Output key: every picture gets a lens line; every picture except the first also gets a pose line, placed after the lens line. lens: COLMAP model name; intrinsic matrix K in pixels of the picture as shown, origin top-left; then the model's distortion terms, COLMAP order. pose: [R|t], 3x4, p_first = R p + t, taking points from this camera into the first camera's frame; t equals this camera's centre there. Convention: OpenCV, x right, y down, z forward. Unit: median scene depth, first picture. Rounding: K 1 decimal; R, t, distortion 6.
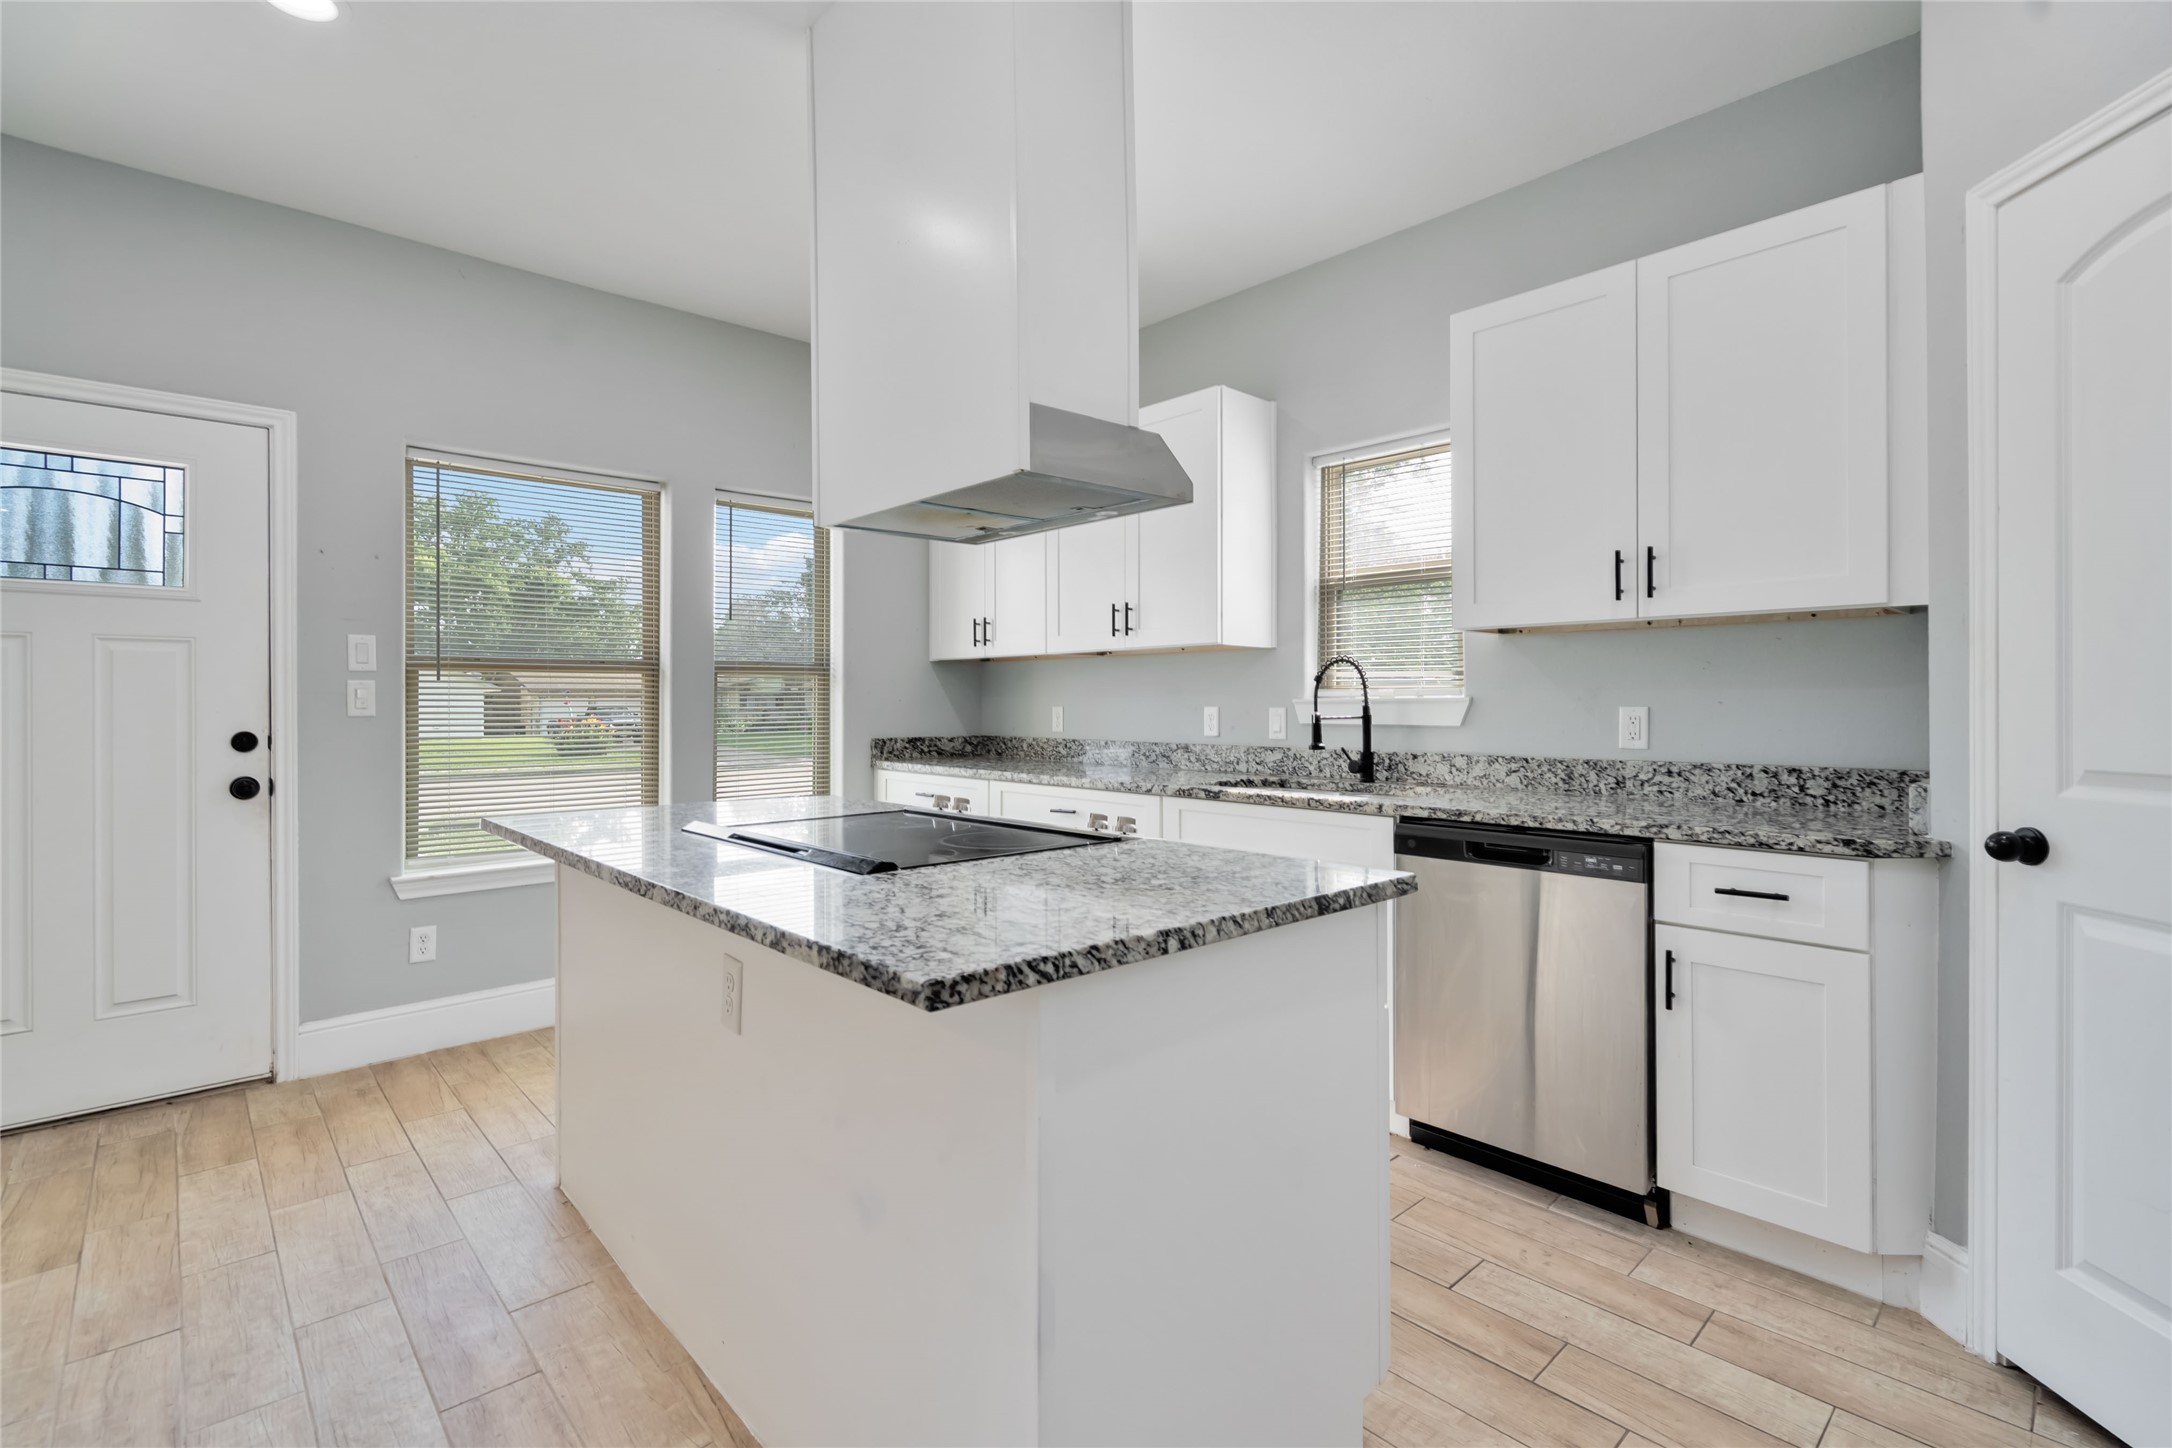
lens RADIAL K [[987.0, 0, 1075.4], [0, 987.0, 701.3], [0, 0, 1]] dist [-0.005006, 0.001392]
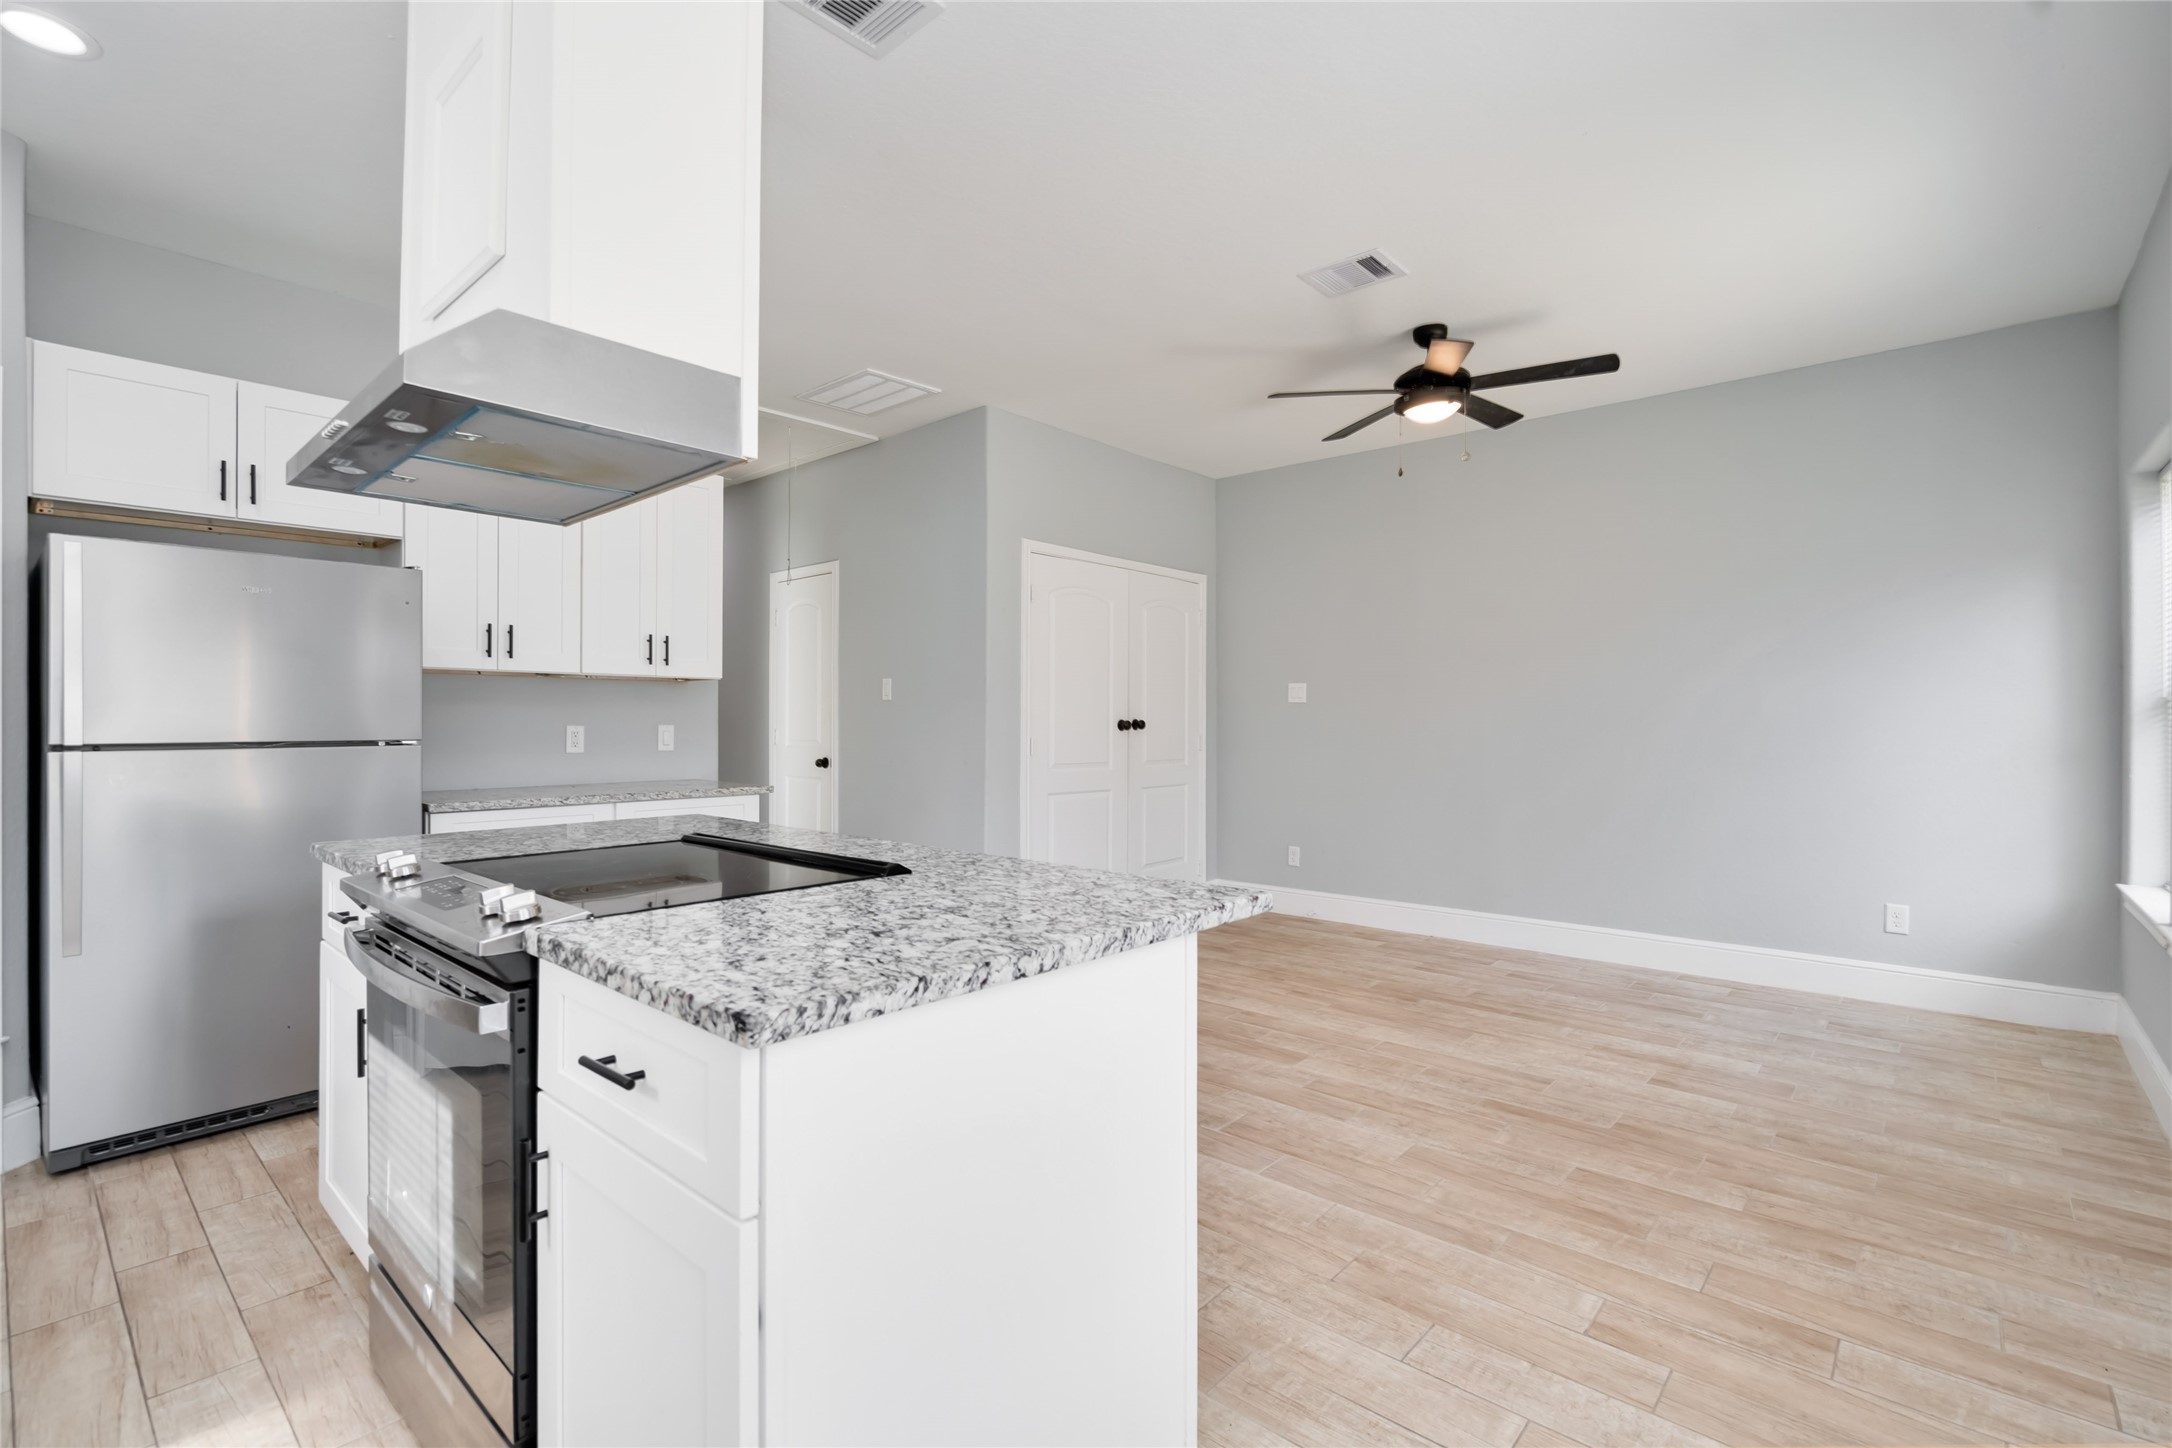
lens RADIAL K [[987.0, 0, 1081.4], [0, 987.0, 716.6], [0, 0, 1]] dist [-0.005006, 0.001392]
pose [[-0.995469, 0.003276, -0.095027, -0.328899], [0.003687, 0.999985, -0.004148, 0.000686], [0.095012, -0.004479, -0.995466, 1.313534]]
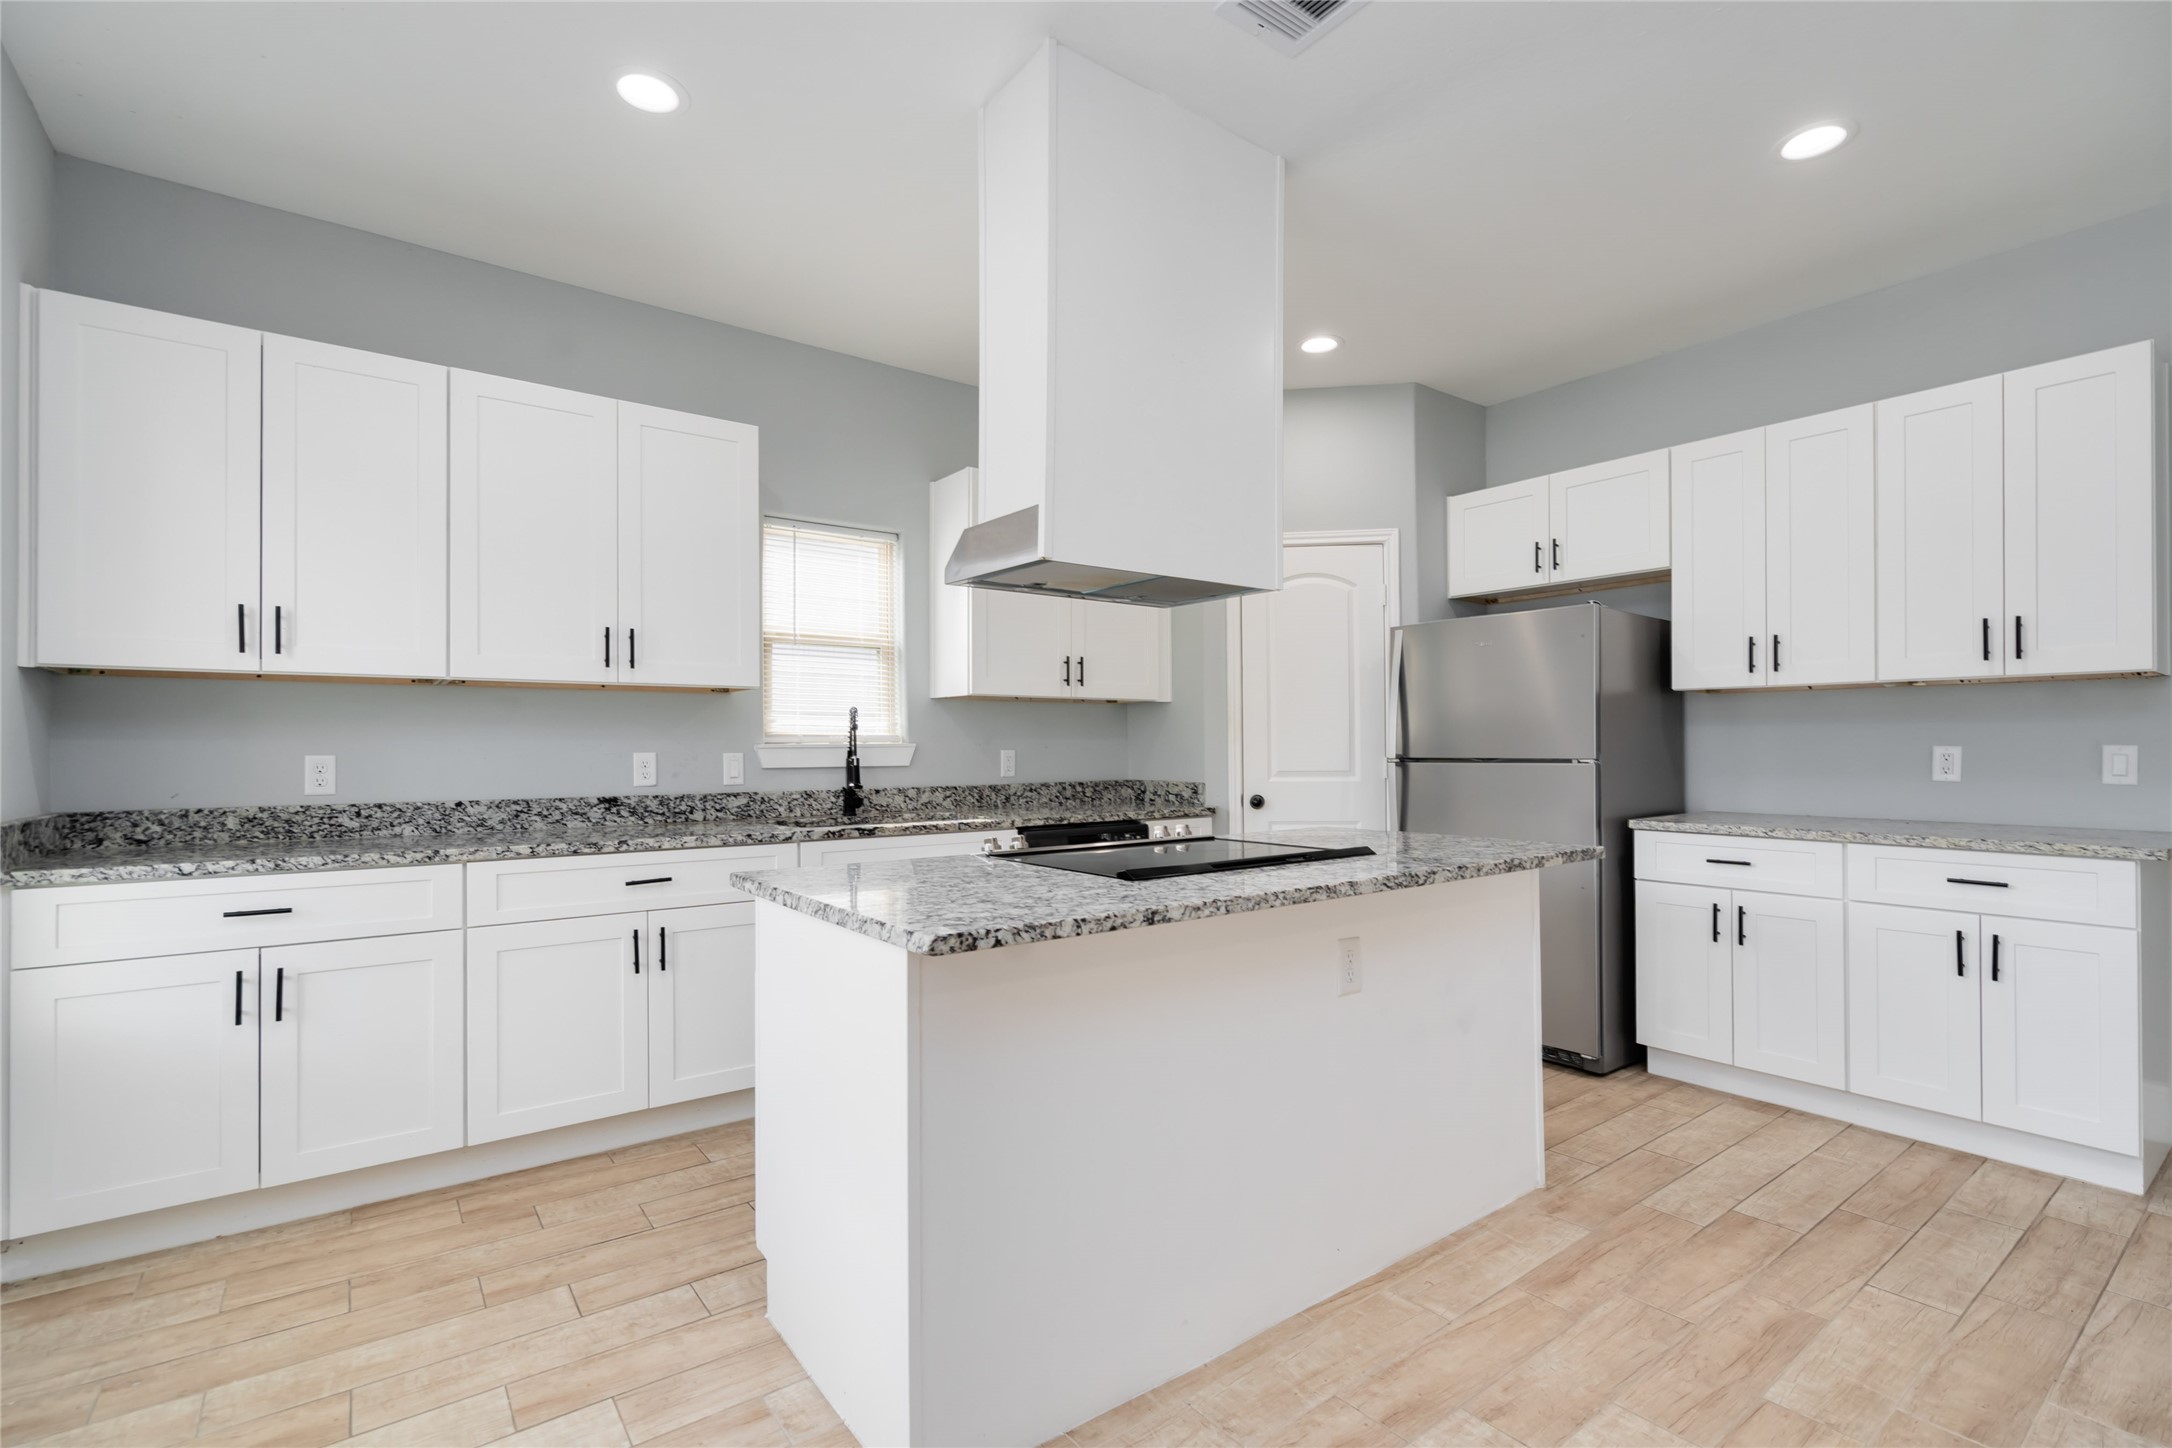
lens RADIAL K [[987.0, 0, 1075.0], [0, 987.0, 740.1], [0, 0, 1]] dist [-0.005006, 0.001392]
pose [[0.103676, 0.010587, 0.994555, -0.935666], [0.003730, 0.999932, -0.011033, 0.006827], [-0.994604, 0.004853, 0.103629, 0.680178]]
